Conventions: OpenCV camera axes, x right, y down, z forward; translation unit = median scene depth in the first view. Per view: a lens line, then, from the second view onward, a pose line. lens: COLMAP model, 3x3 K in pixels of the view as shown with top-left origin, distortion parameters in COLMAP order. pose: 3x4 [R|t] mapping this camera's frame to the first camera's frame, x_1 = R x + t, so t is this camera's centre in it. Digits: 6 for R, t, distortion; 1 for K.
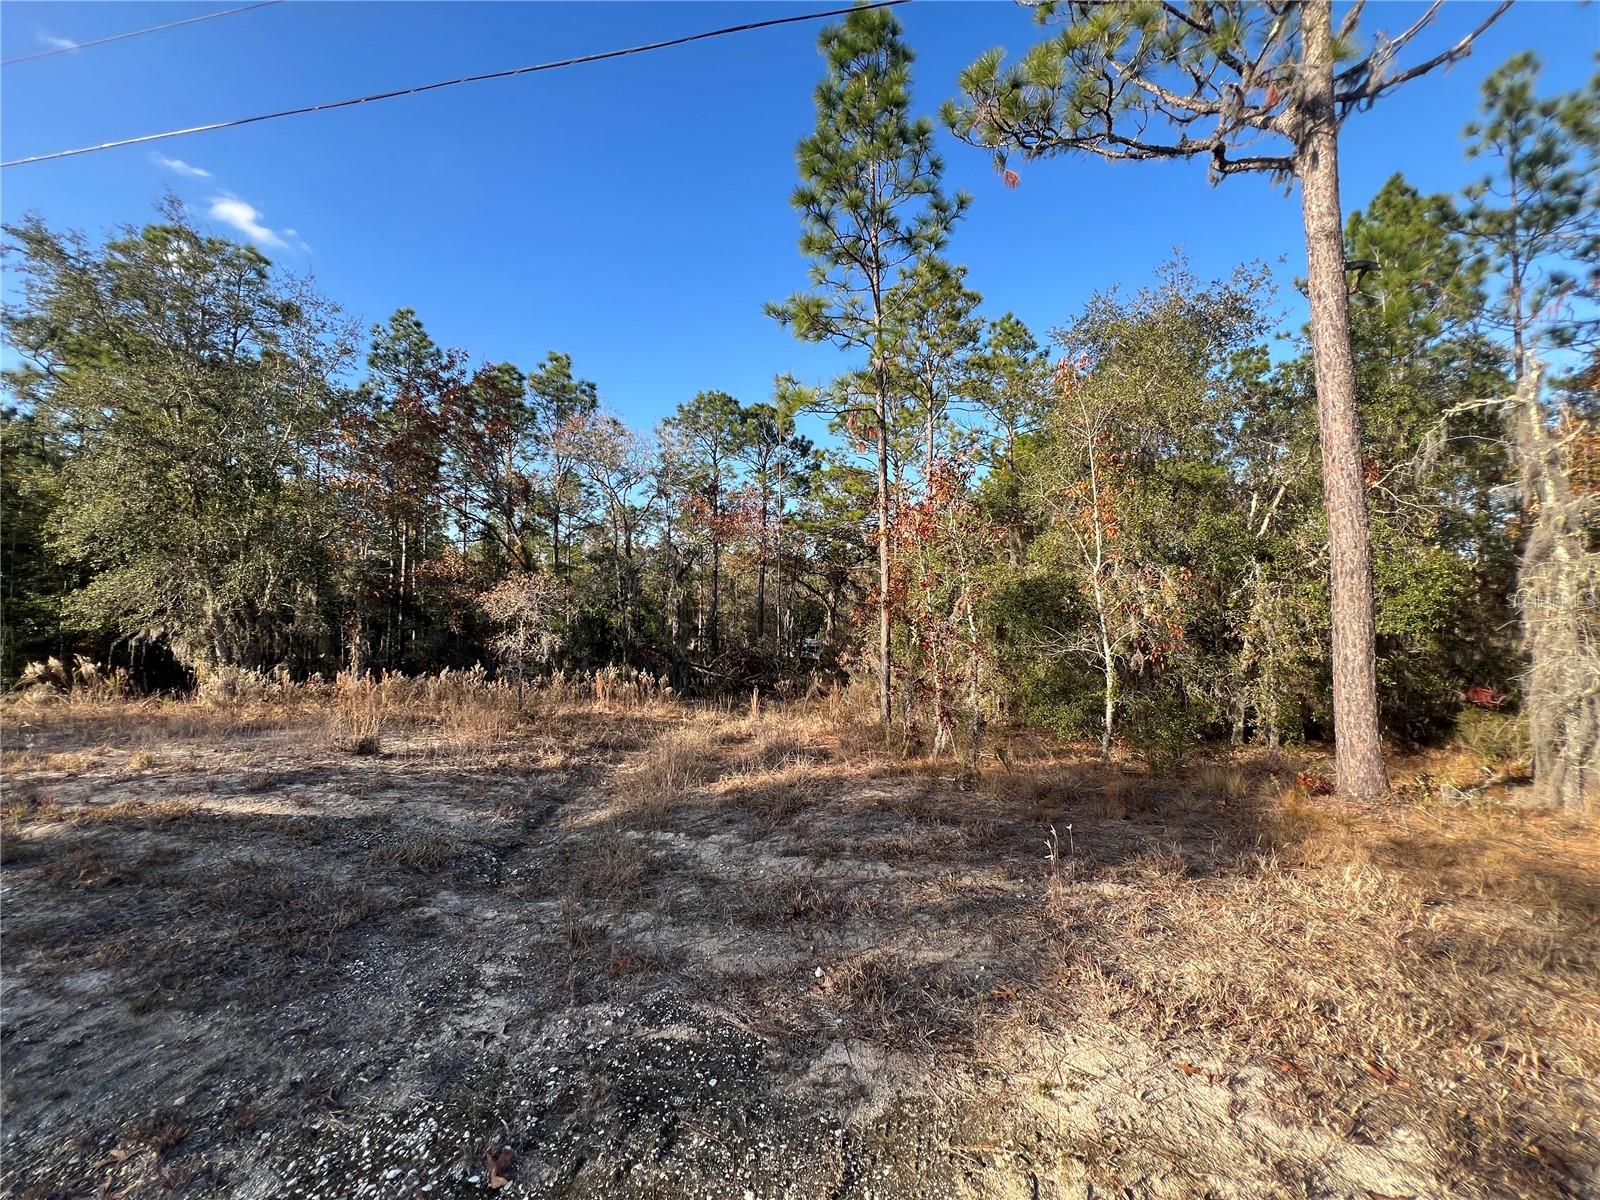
lens RADIAL K [[642.8, 0, 798.8], [0, 642.8, 590.2], [0, 0, 1]] dist [-0.002162, 0.000435]
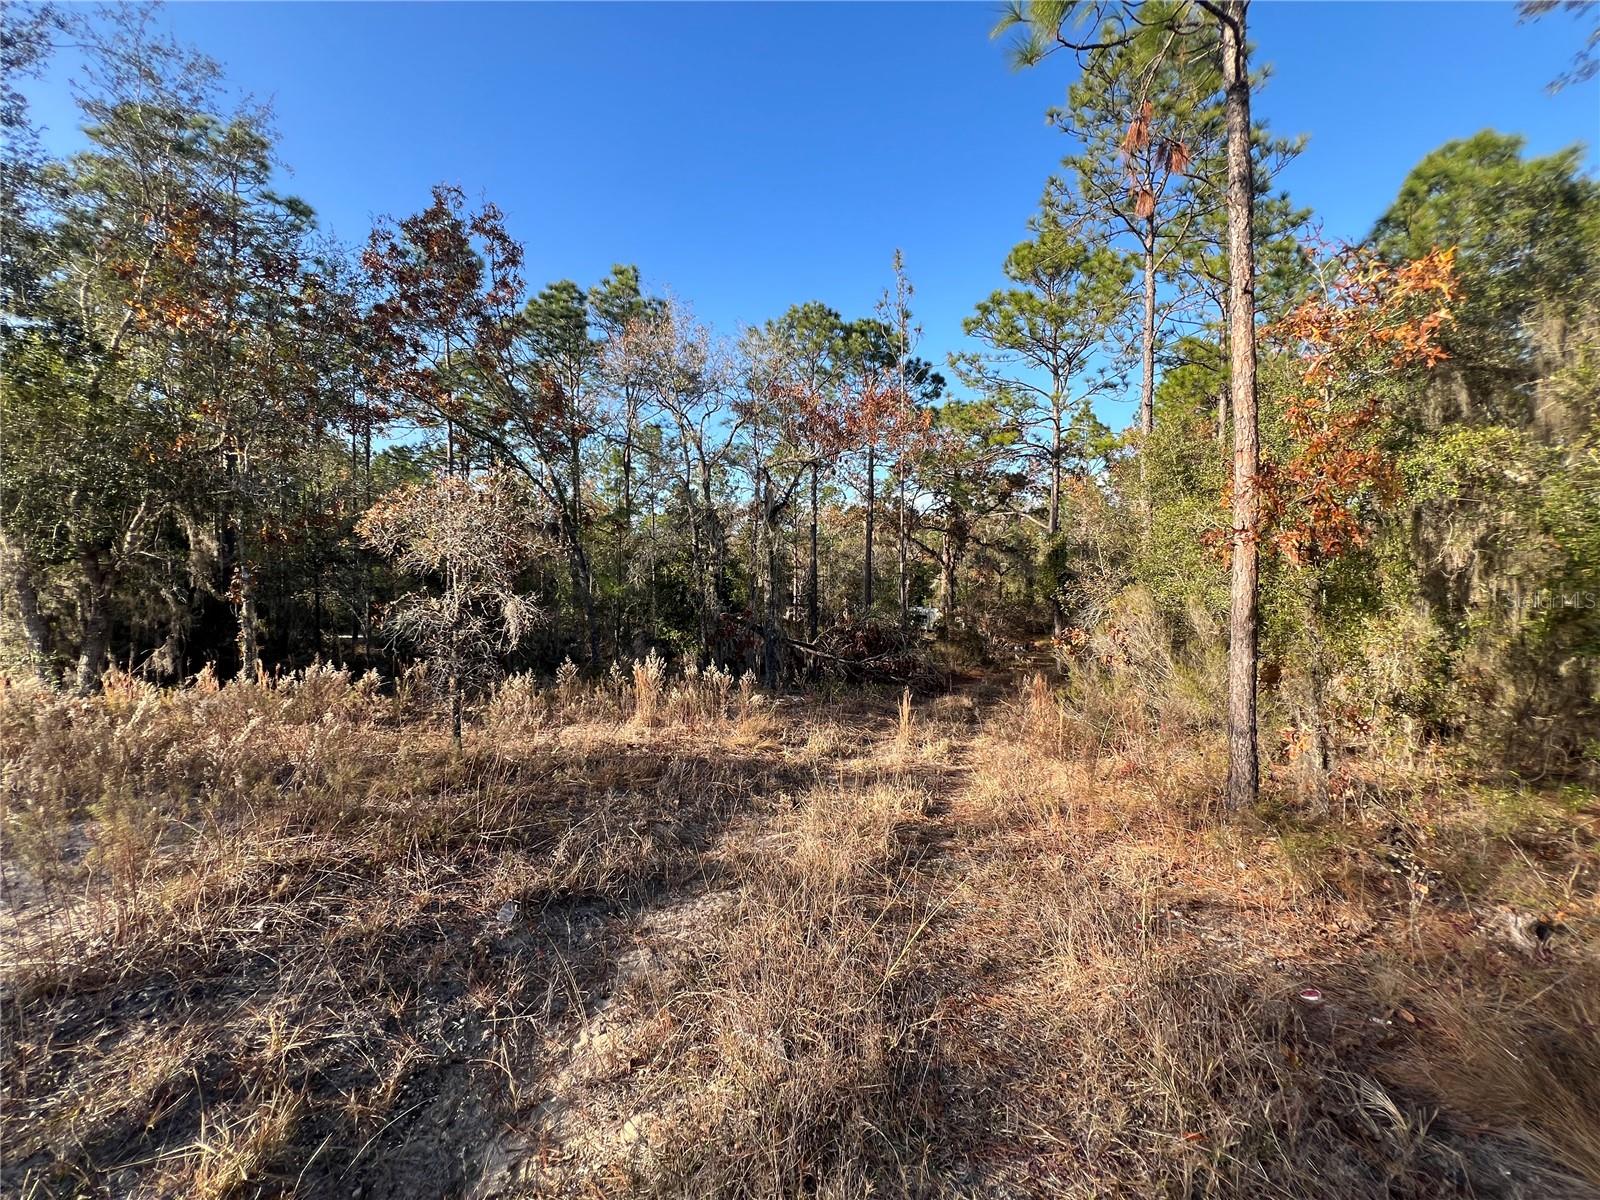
lens RADIAL K [[642.8, 0, 800.9], [0, 642.8, 603.6], [0, 0, 1]] dist [-0.002162, 0.000435]
pose [[0.990253, -0.004936, -0.139191, -0.034203], [0.014601, 0.997544, 0.068499, 0.014340], [0.138512, -0.069864, 0.987894, 0.180758]]
